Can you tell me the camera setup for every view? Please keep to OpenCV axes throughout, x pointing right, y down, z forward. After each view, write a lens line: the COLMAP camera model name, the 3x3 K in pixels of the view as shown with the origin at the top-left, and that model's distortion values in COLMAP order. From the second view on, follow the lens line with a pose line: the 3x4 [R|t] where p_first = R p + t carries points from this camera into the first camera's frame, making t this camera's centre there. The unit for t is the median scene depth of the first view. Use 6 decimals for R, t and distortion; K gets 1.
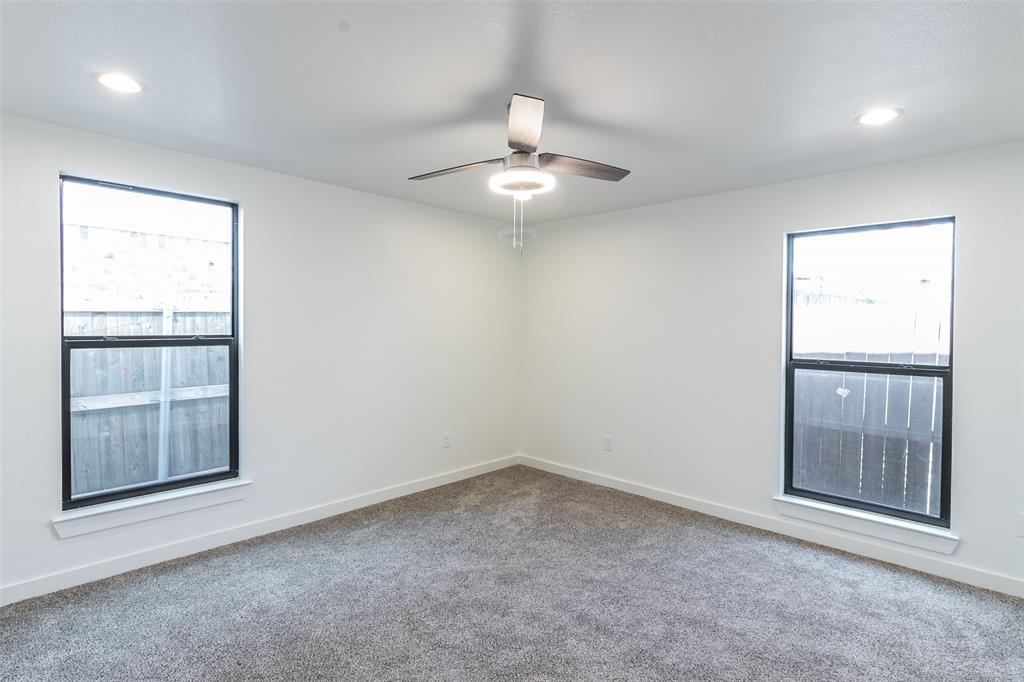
lens RADIAL K [[517.6, 0, 512.5], [0, 517.6, 329.4], [0, 0, 1]] dist [-0.002788, -0.001616]
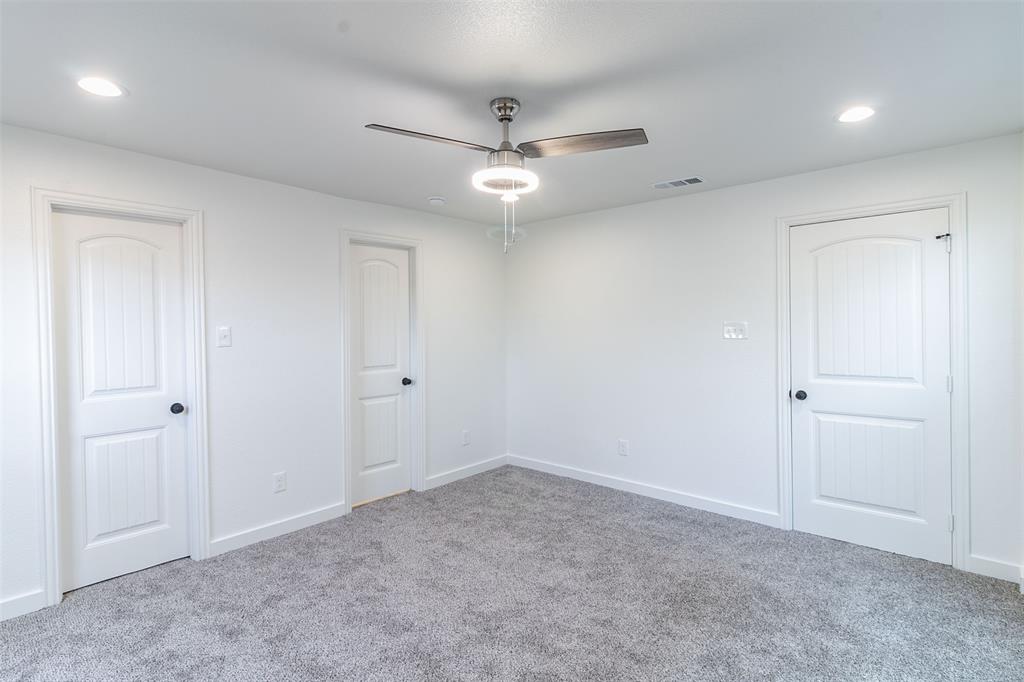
lens RADIAL K [[517.6, 0, 512.5], [0, 517.6, 329.4], [0, 0, 1]] dist [-0.002788, -0.001616]
pose [[-0.999239, -0.003390, -0.038865, 0.031436], [-0.004018, 0.999862, 0.016090, -0.012944], [0.038805, 0.016234, -0.999115, 1.512619]]
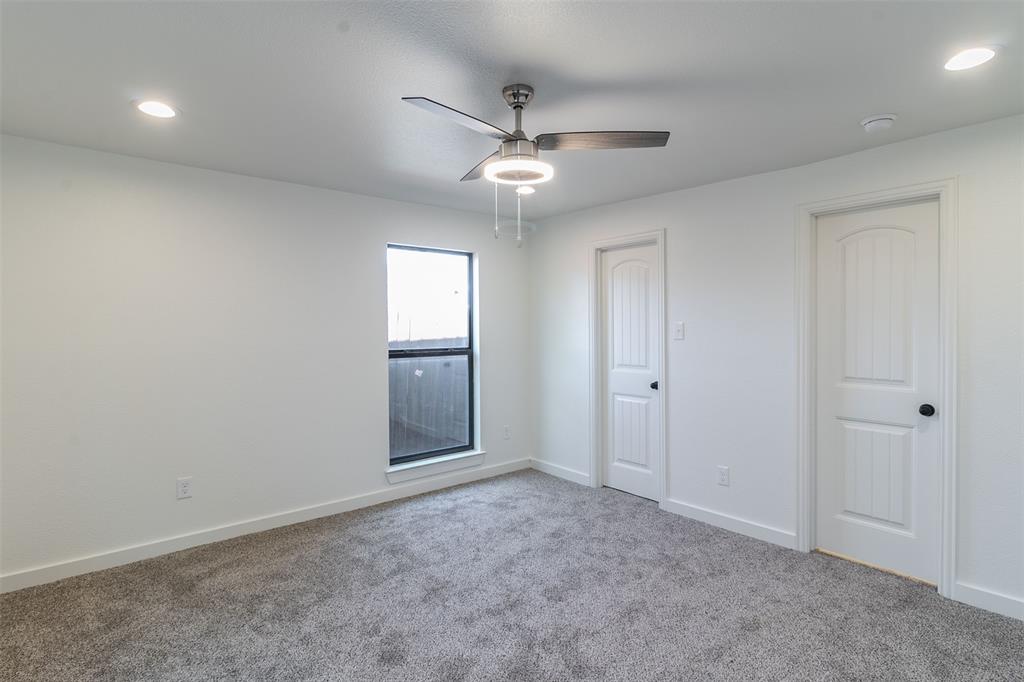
lens RADIAL K [[517.6, 0, 512.5], [0, 517.6, 329.4], [0, 0, 1]] dist [-0.002788, -0.001616]
pose [[0.104252, -0.021956, 0.994308, -0.702900], [0.012895, 0.999702, 0.020723, -0.014018], [-0.994467, 0.010661, 0.104504, 0.695493]]
